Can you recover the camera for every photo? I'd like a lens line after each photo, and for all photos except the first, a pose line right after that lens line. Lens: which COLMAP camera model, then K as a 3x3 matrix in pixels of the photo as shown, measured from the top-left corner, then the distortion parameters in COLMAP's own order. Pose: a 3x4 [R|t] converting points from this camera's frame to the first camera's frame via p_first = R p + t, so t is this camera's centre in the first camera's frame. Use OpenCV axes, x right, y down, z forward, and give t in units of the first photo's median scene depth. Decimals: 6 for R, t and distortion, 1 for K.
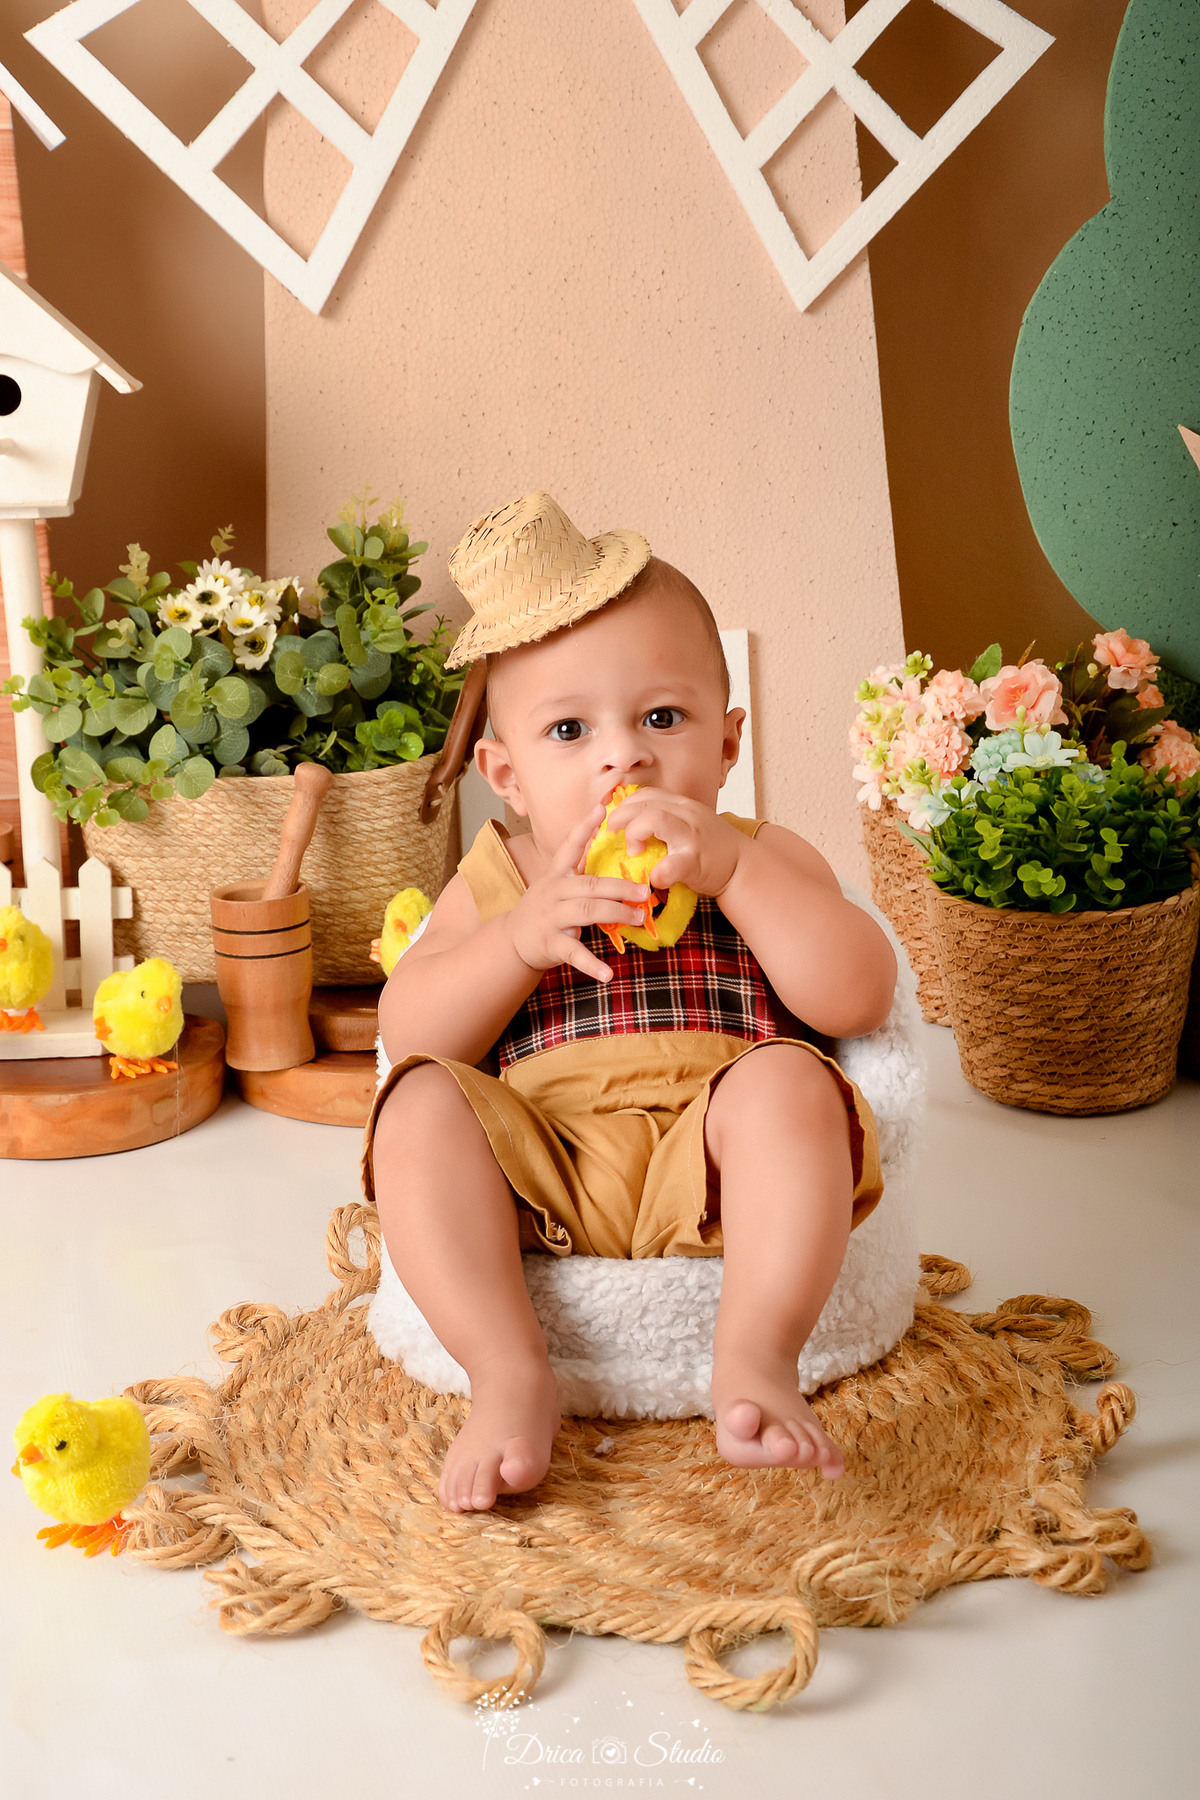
lens RADIAL K [[3003.1, 0, 559.5], [0, 3003.1, 895.7], [0, 0, 1]] dist [0.317879, 0.000000]
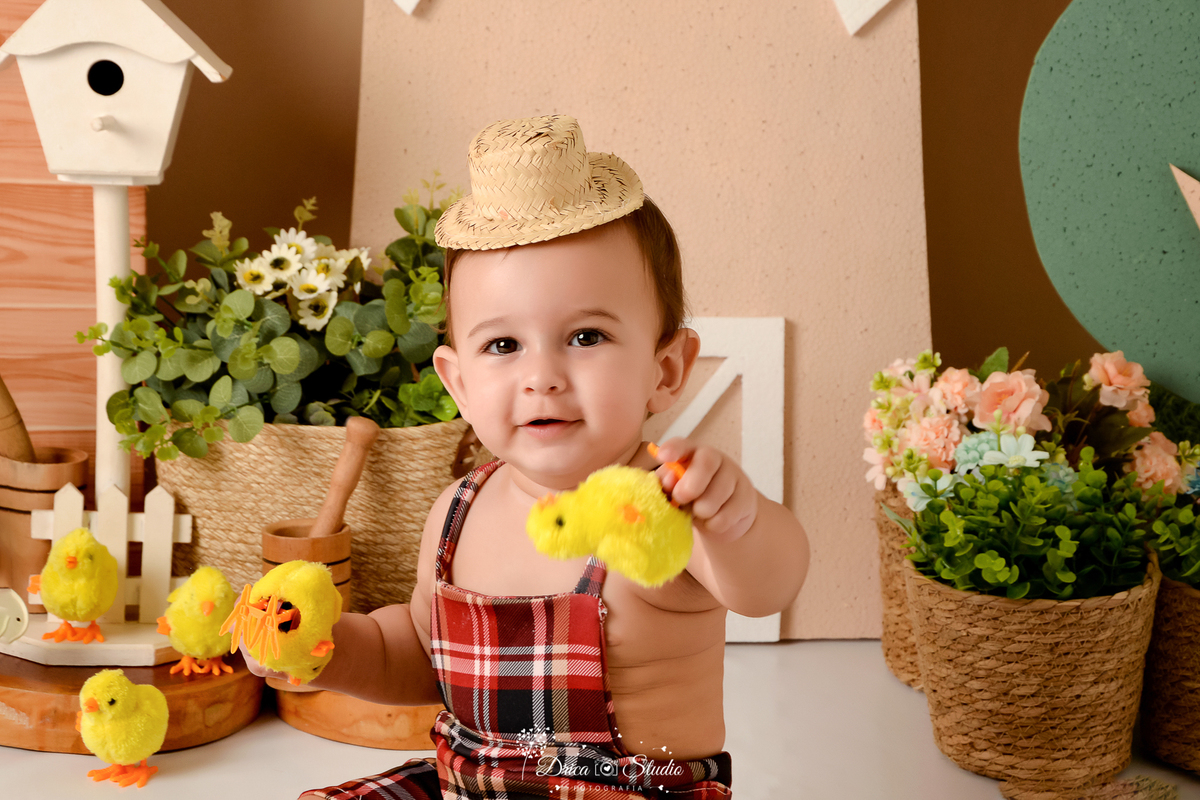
lens RADIAL K [[3194.1, 0, 649.3], [0, 3194.1, 399.3], [0, 0, 1]] dist [0.602535, 0.000000]
pose [[0.995065, 0.067791, -0.072455, 0.109695], [-0.070323, 0.996979, -0.032981, -0.018222], [0.070001, 0.037914, 0.996826, -0.180308]]
